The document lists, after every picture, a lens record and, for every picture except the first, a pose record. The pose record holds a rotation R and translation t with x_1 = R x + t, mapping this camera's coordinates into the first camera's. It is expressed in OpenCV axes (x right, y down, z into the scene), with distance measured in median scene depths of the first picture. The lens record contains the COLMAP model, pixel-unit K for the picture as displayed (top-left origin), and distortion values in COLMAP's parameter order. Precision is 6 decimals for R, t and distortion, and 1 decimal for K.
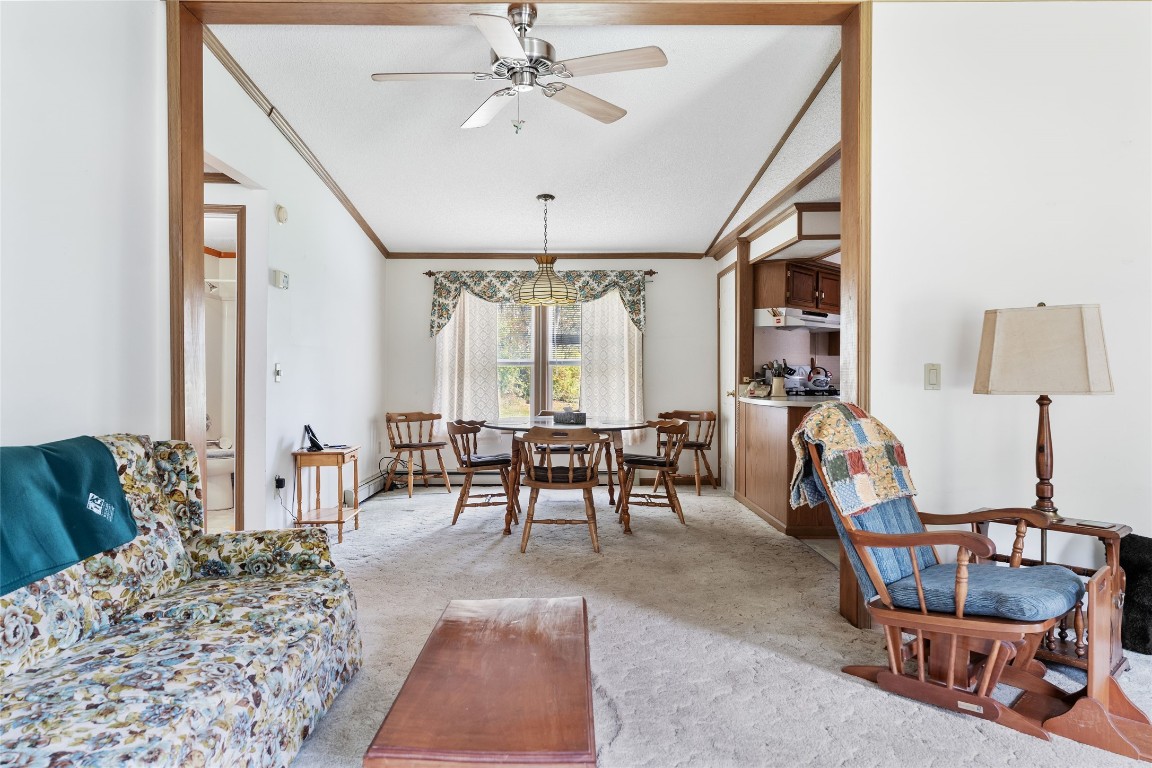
lens RADIAL K [[718.2, 0, 570.0], [0, 718.2, 381.7], [0, 0, 1]] dist [0.001663, -0.002034]
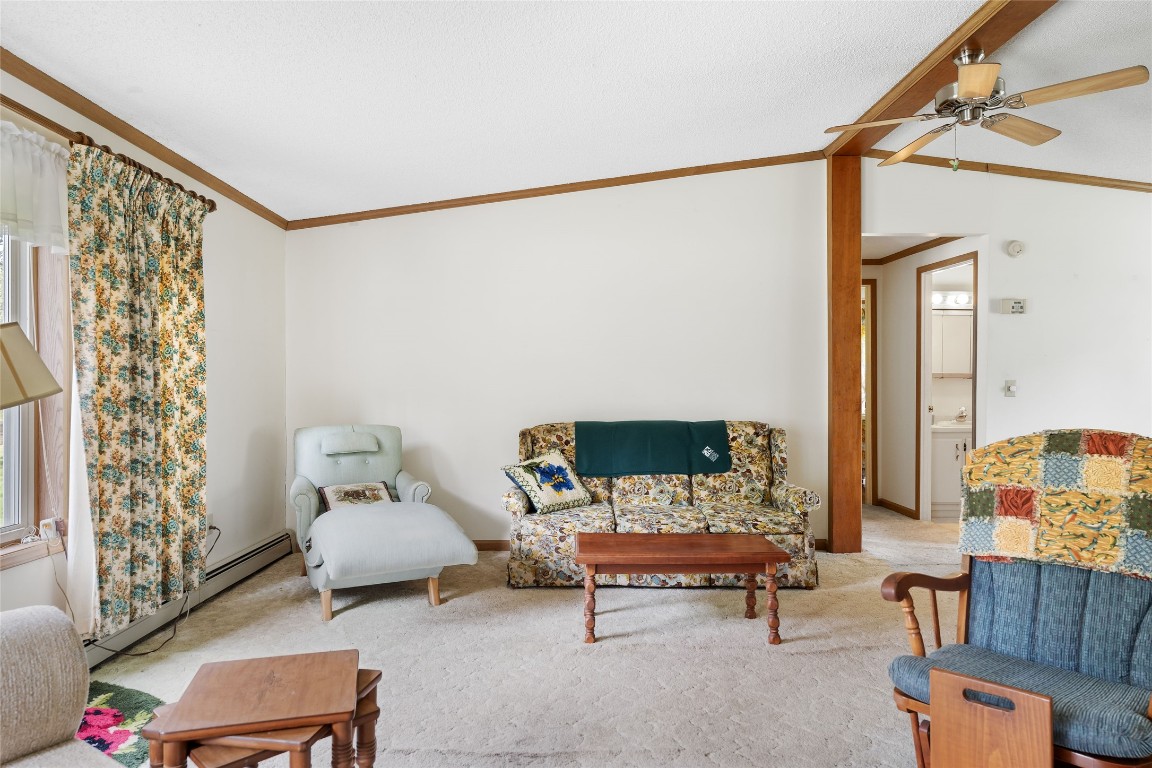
lens RADIAL K [[718.2, 0, 572.1], [0, 718.2, 387.2], [0, 0, 1]] dist [0.001663, -0.002034]
pose [[0.001310, -0.000145, -0.999999, 1.403473], [-0.011703, 0.999932, -0.000161, -0.013266], [0.999931, 0.011703, 0.001308, 0.581953]]
